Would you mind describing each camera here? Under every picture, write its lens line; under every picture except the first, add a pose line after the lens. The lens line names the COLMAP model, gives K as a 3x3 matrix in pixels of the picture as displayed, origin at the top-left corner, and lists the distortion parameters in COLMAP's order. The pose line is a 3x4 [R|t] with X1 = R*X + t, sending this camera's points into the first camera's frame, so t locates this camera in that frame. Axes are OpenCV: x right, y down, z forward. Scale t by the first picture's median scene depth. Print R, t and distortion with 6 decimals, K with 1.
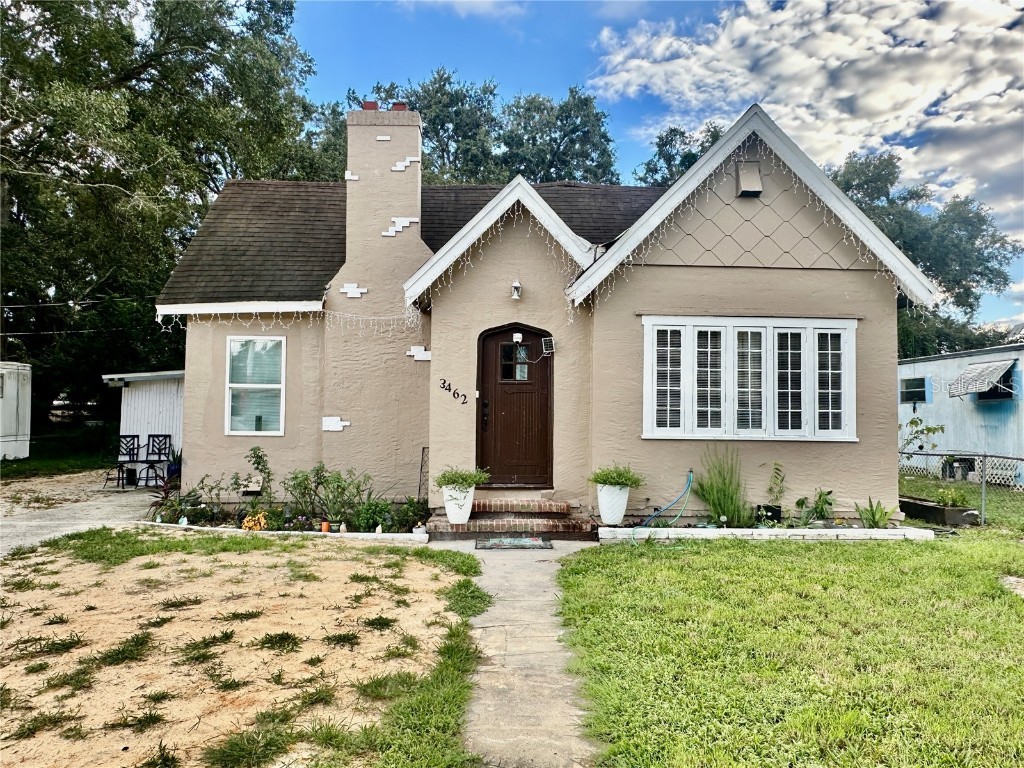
lens RADIAL K [[794.8, 0, 518.3], [0, 794.8, 386.3], [0, 0, 1]] dist [-0.026820, 0.021871]
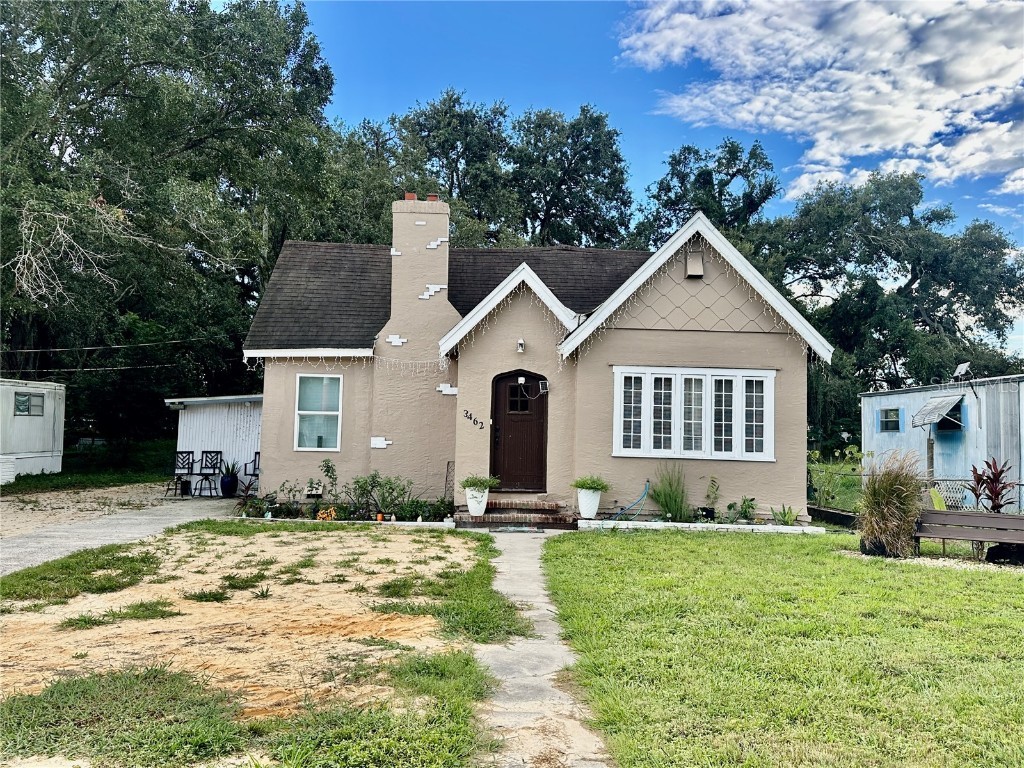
lens RADIAL K [[915.7, 0, 507.6], [0, 915.7, 383.3], [0, 0, 1]] dist [0.089819, -0.152215]
pose [[0.999691, 0.011822, -0.021881, 0.009525], [-0.012313, 0.999672, -0.022459, -0.021007], [0.021609, 0.022722, 0.999508, -0.552108]]
